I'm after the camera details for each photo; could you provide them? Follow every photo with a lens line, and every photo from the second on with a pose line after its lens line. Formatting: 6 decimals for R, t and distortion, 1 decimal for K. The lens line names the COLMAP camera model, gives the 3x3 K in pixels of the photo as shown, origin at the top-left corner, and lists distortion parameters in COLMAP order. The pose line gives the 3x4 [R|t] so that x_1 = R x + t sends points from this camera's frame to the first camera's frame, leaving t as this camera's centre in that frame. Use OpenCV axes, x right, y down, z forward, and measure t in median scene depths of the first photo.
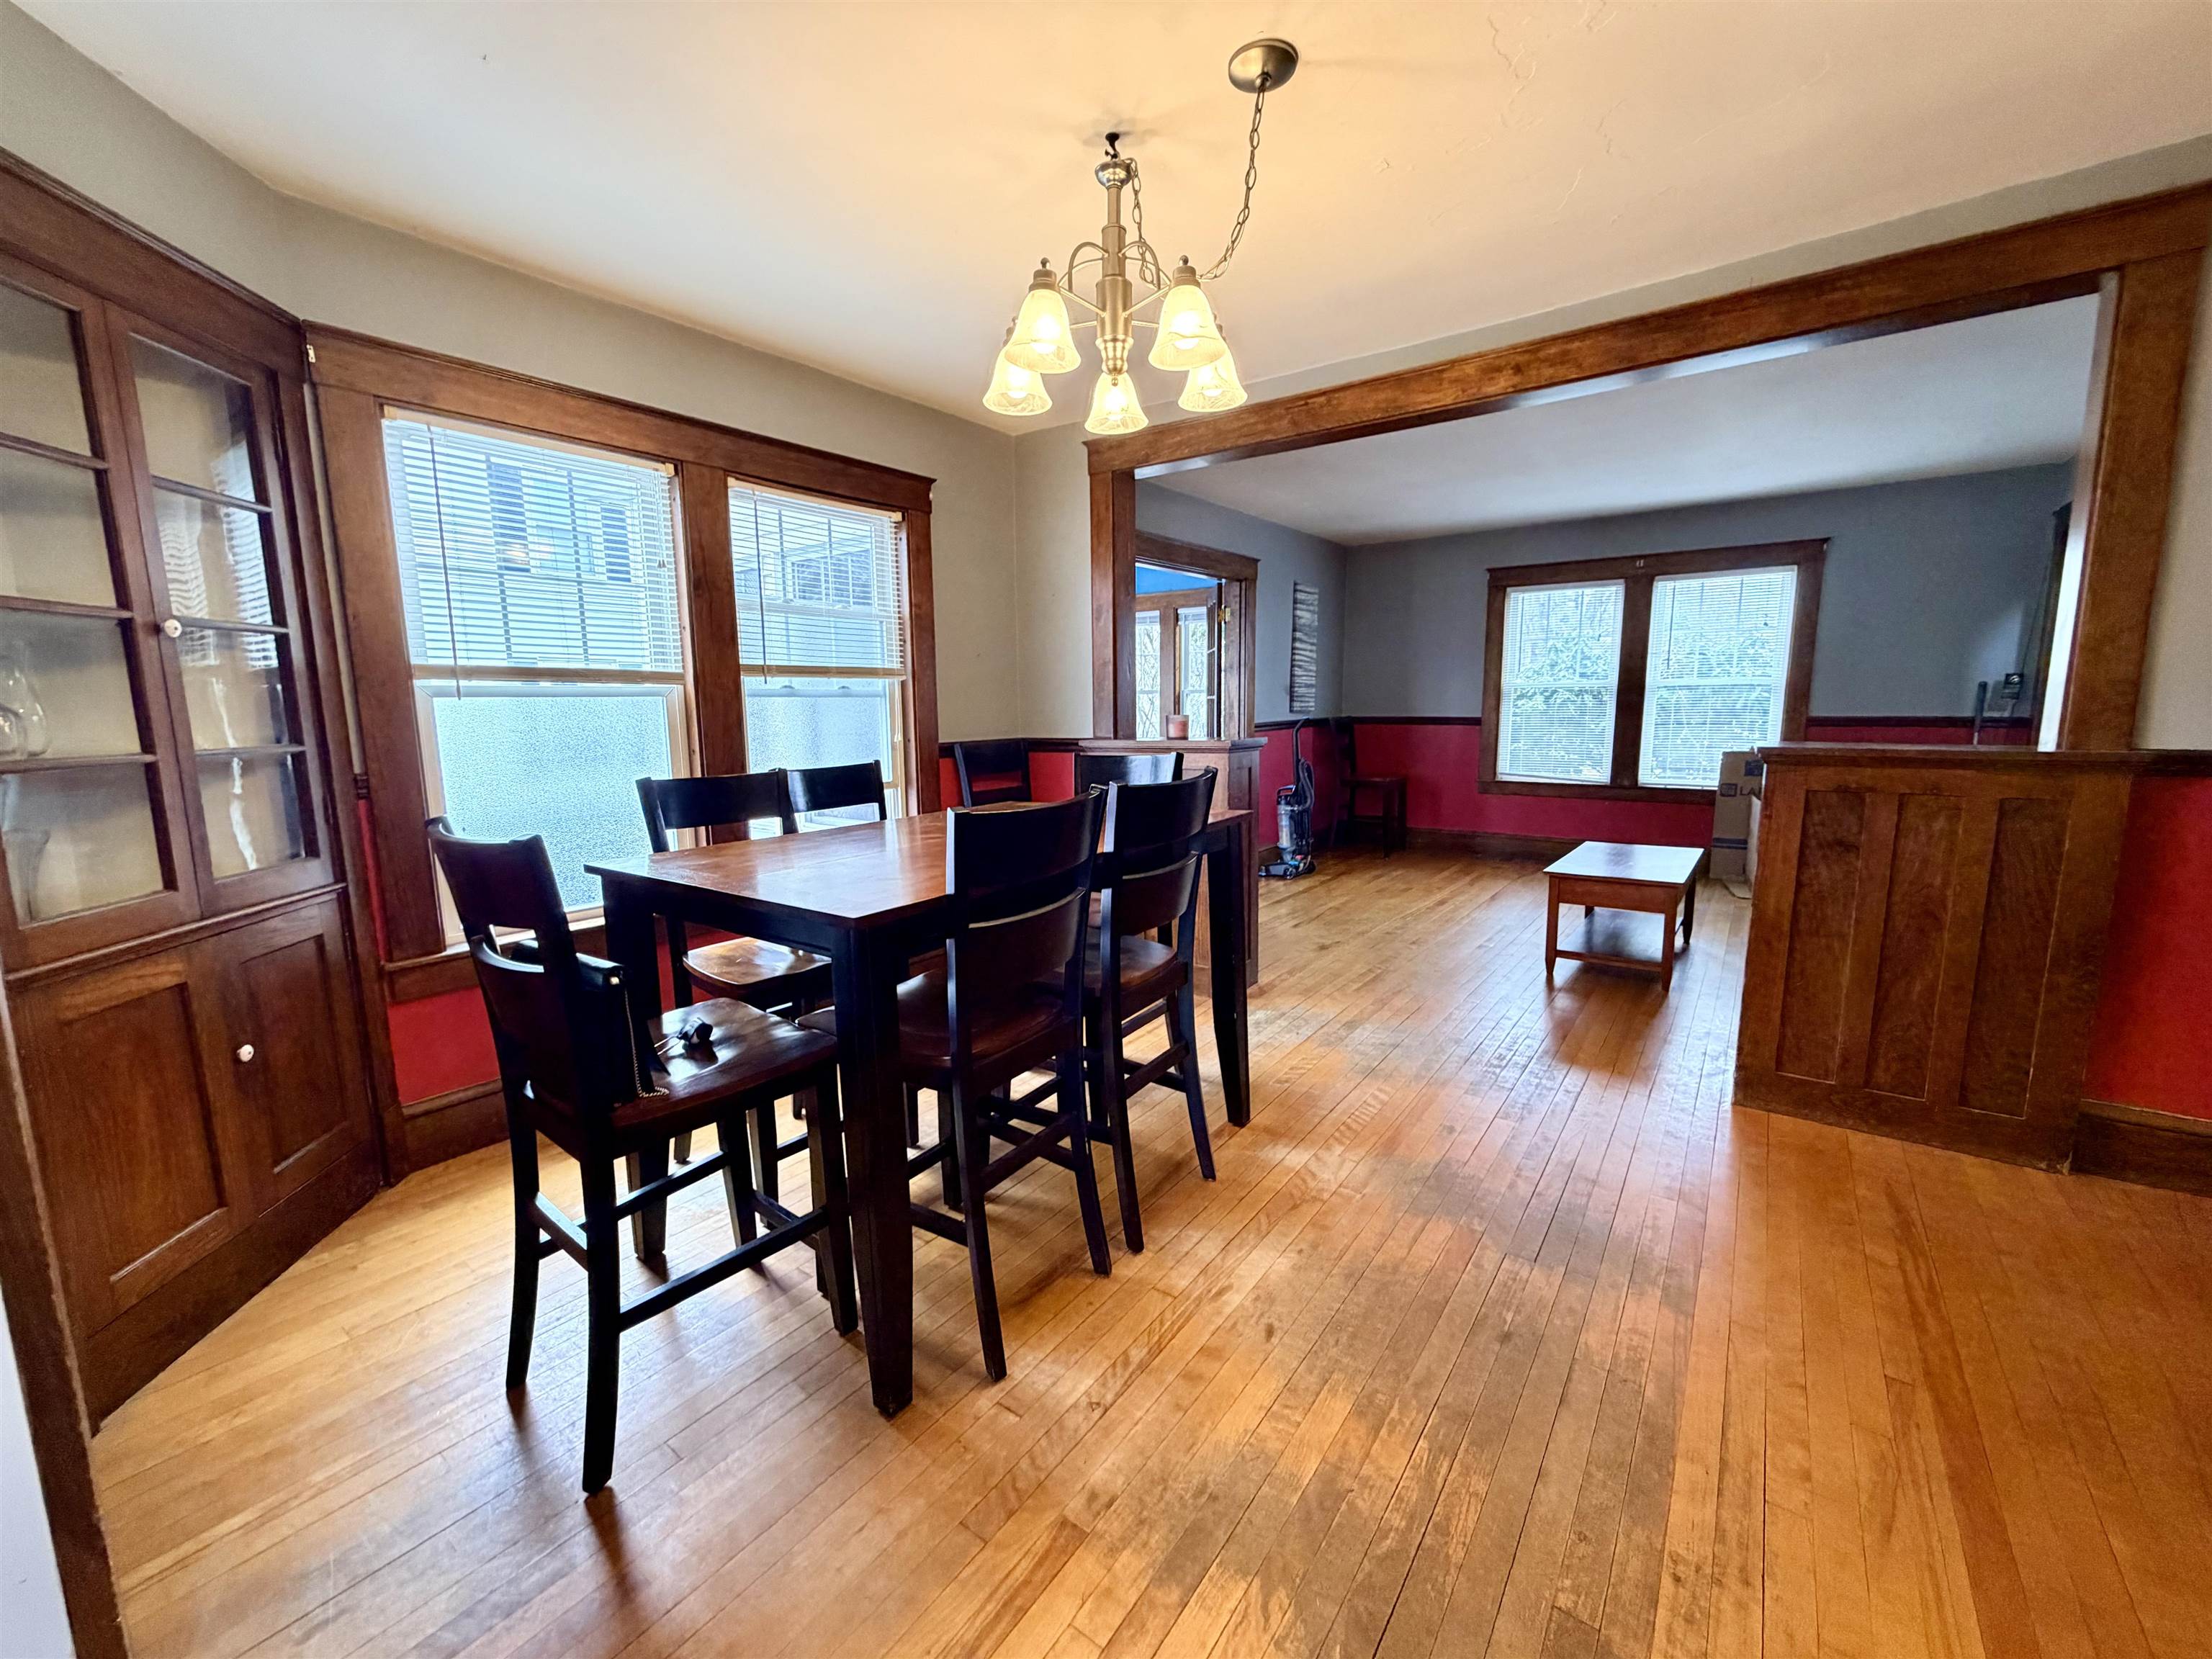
lens RADIAL K [[882.0, 0, 1113.7], [0, 882.0, 830.7], [0, 0, 1]] dist [-0.001952, 0.000201]
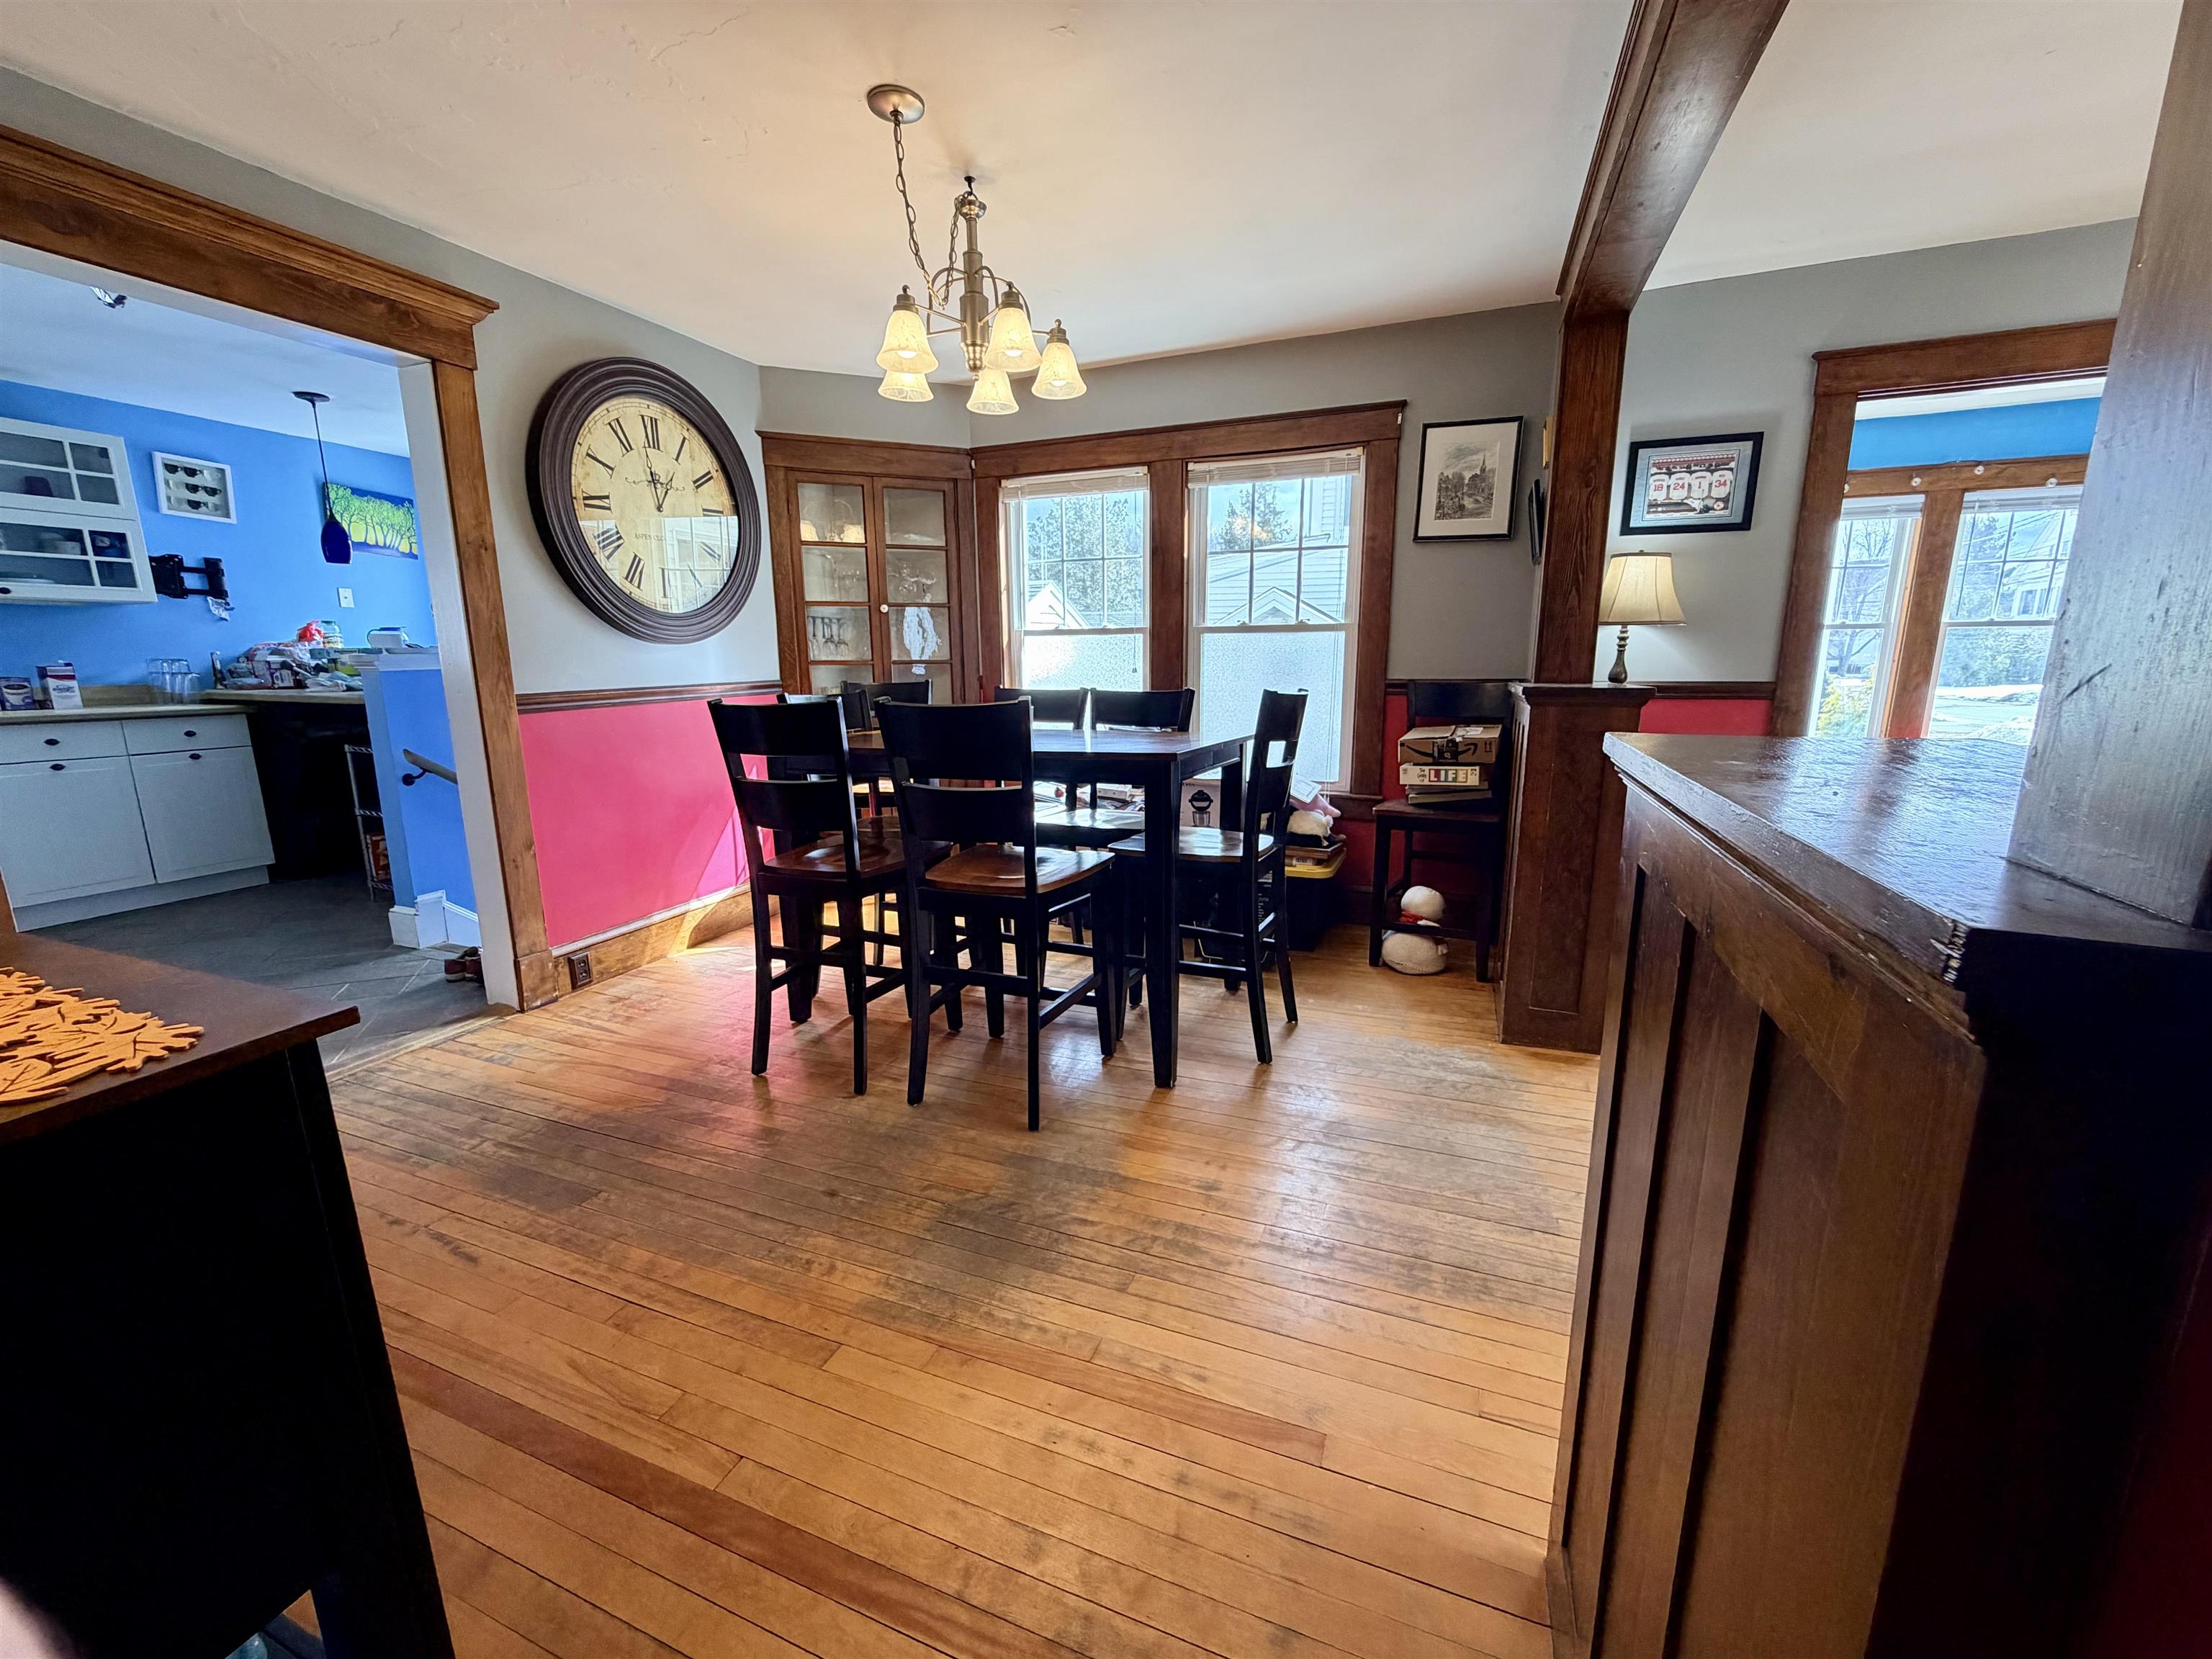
lens RADIAL K [[882.0, 0, 1103.9], [0, 882.0, 835.3], [0, 0, 1]] dist [-0.001952, 0.000201]
pose [[0.241958, 0.201424, -0.949149, 0.885773], [-0.137324, 0.975478, 0.172004, -0.073205], [0.960520, 0.088723, 0.263685, 0.589953]]
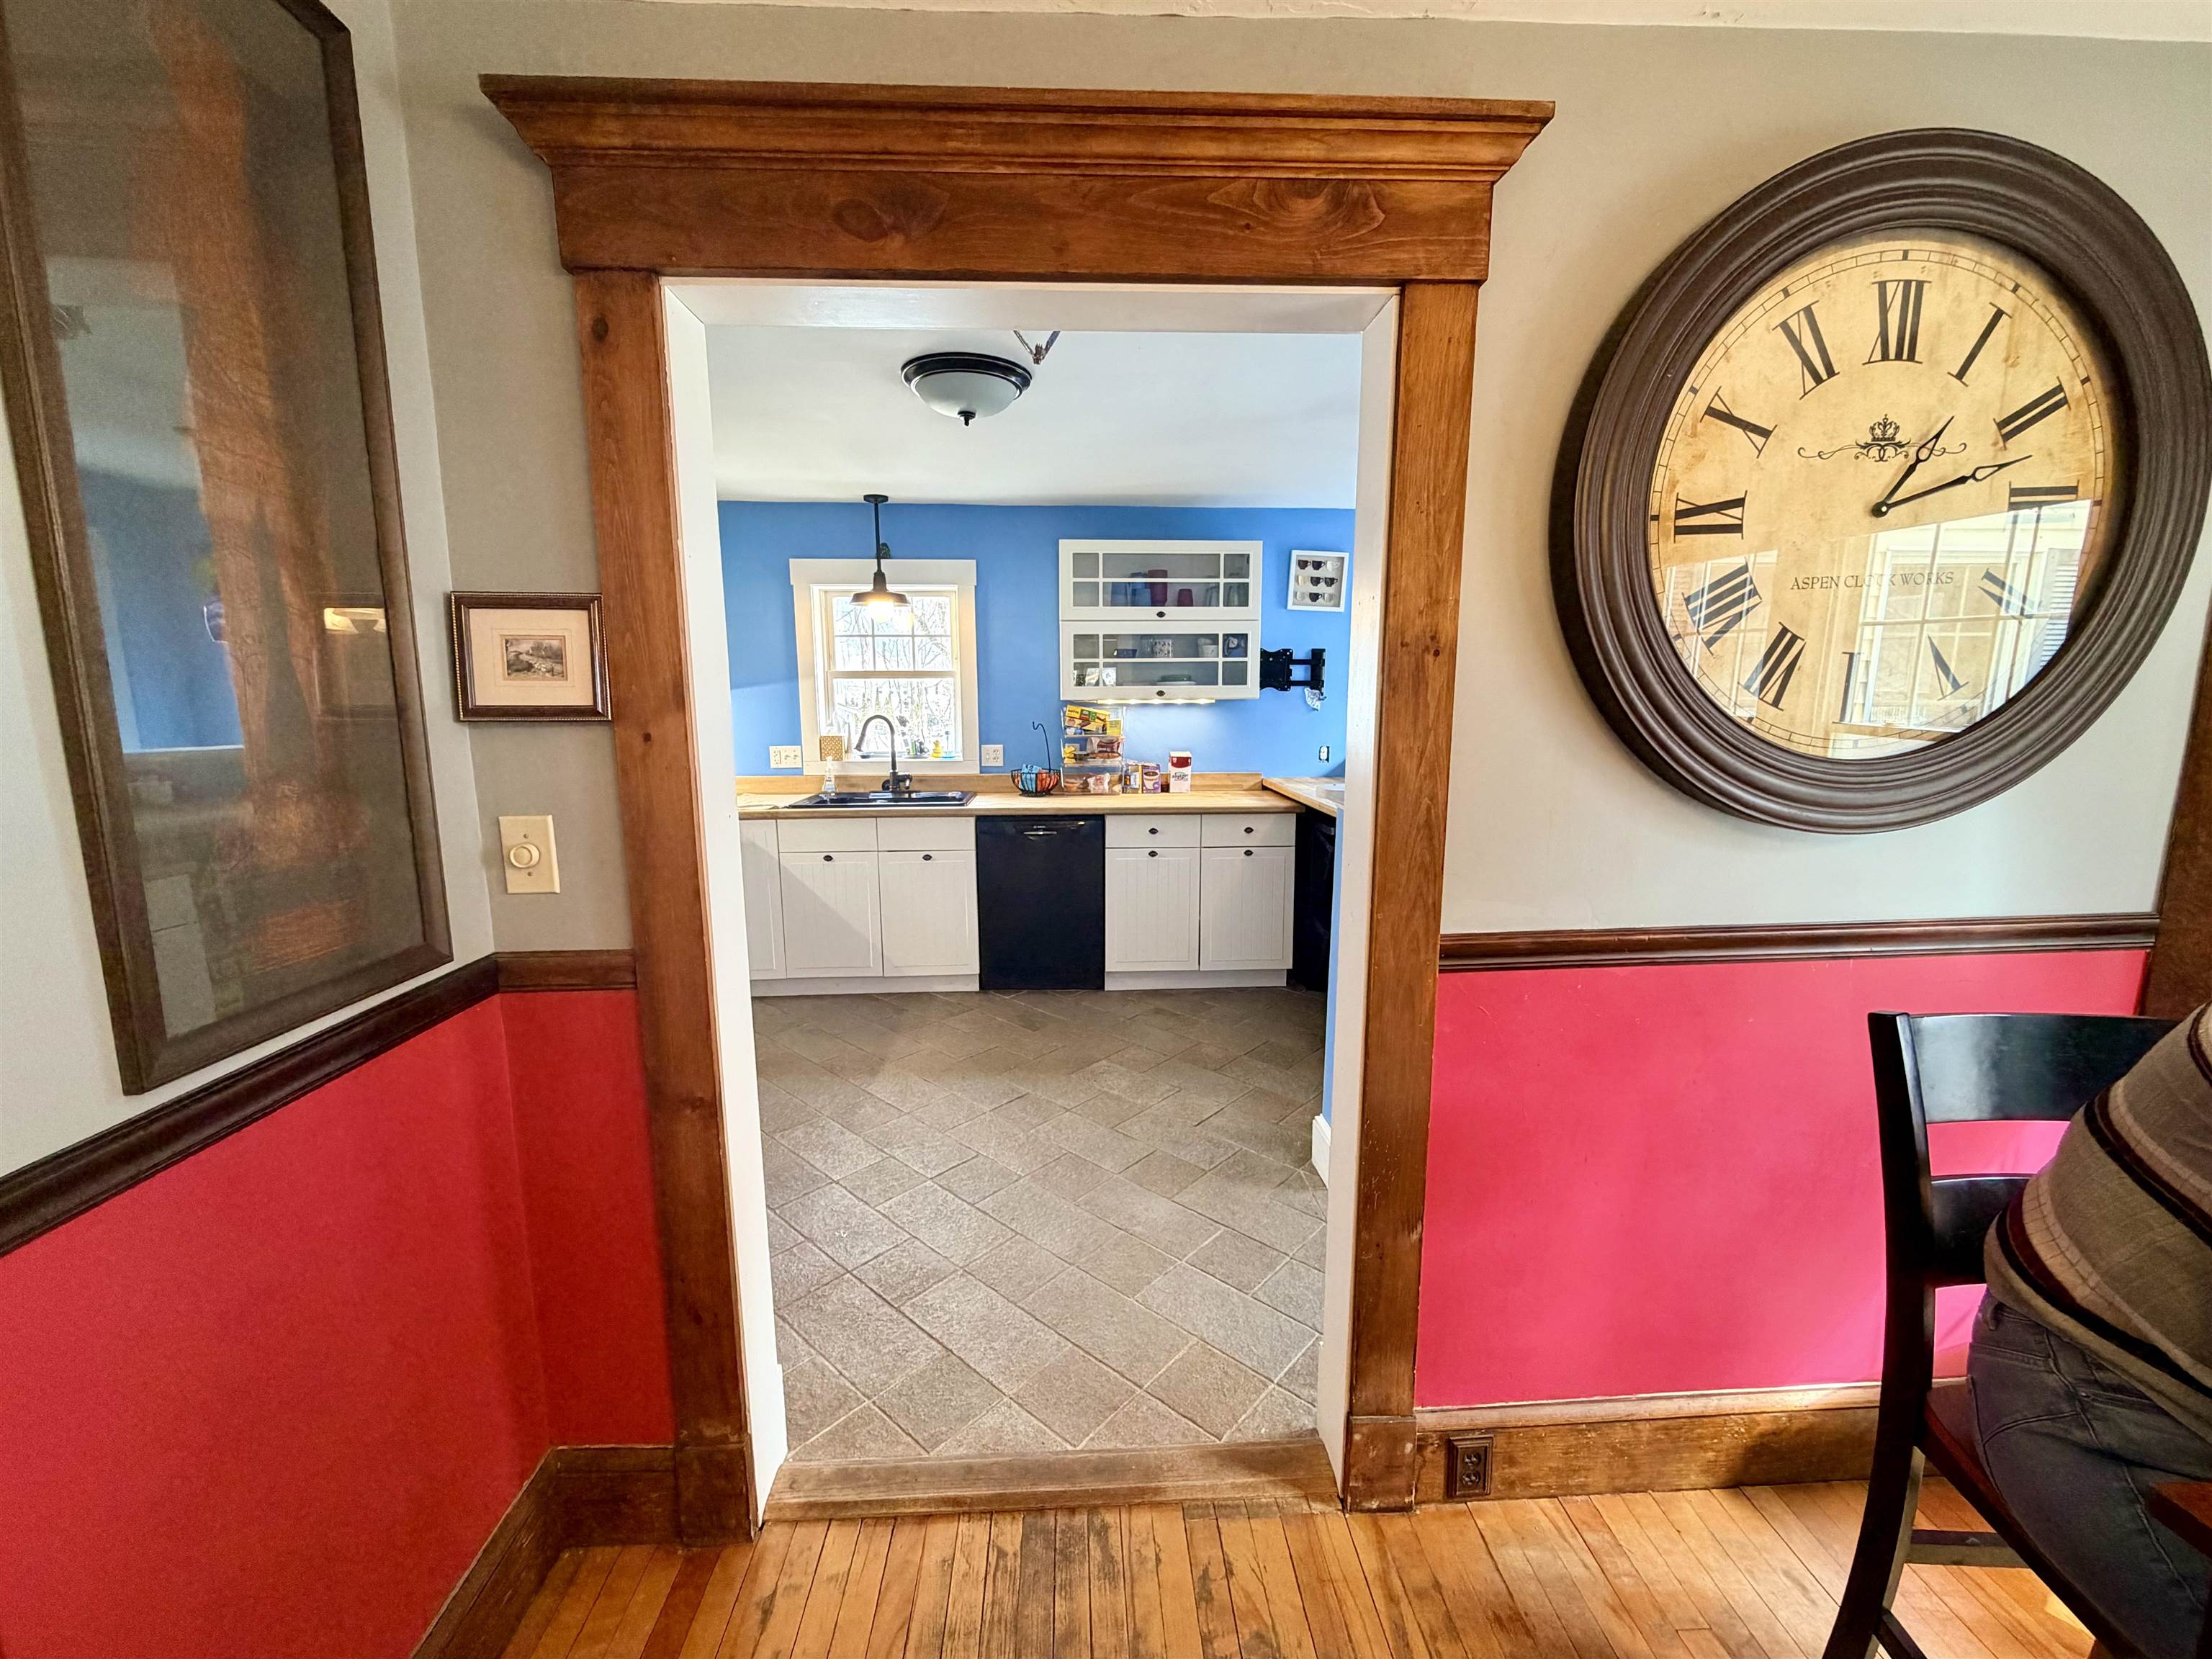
lens RADIAL K [[882.0, 0, 1100.1], [0, 882.0, 832.4], [0, 0, 1]] dist [-0.001952, 0.000201]
pose [[-0.781281, 0.105501, -0.615199, 0.196825], [-0.078143, 0.961325, 0.264097, -0.137618], [0.619269, 0.254408, -0.742821, 0.433430]]
